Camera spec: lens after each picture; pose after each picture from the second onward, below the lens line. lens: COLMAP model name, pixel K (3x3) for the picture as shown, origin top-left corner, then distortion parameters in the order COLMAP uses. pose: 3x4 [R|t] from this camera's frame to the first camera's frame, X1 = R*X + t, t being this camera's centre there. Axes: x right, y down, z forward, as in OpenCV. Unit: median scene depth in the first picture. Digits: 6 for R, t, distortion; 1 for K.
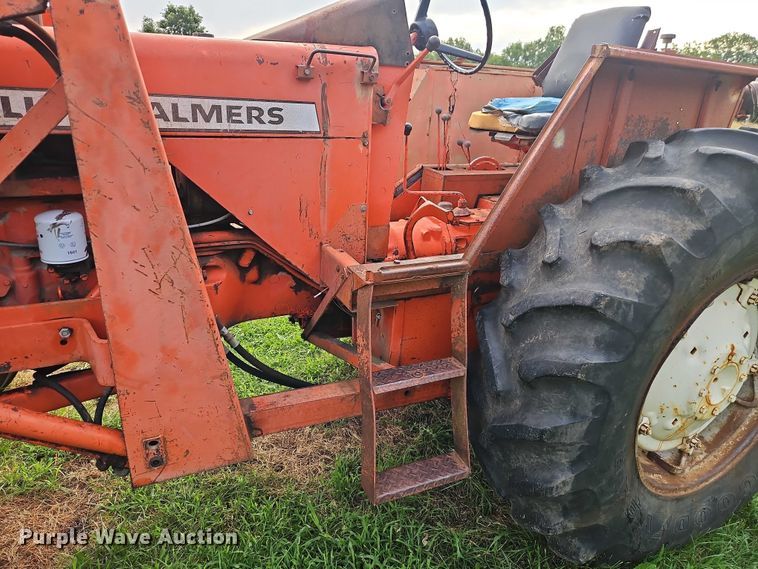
lens RADIAL K [[506.8, 0, 383.2], [0, 506.8, 281.6], [0, 0, 1]] dist [0.054742, -0.044722]
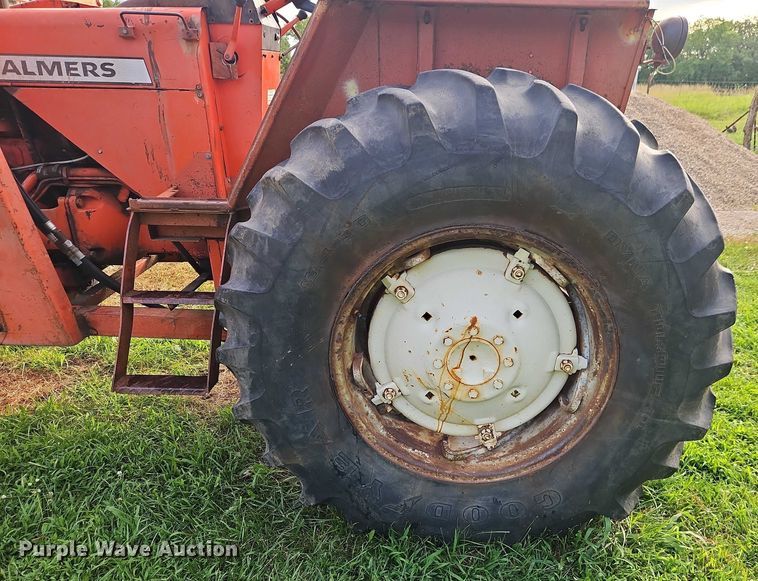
lens RADIAL K [[596.5, 0, 433.0], [0, 596.5, 324.8], [0, 0, 1]] dist [0.043643, -0.029943]
pose [[0.897507, 0.140603, -0.417987, 1.211631], [-0.125675, 0.990057, 0.063186, 0.090161], [0.422715, -0.004179, 0.906253, 0.022961]]
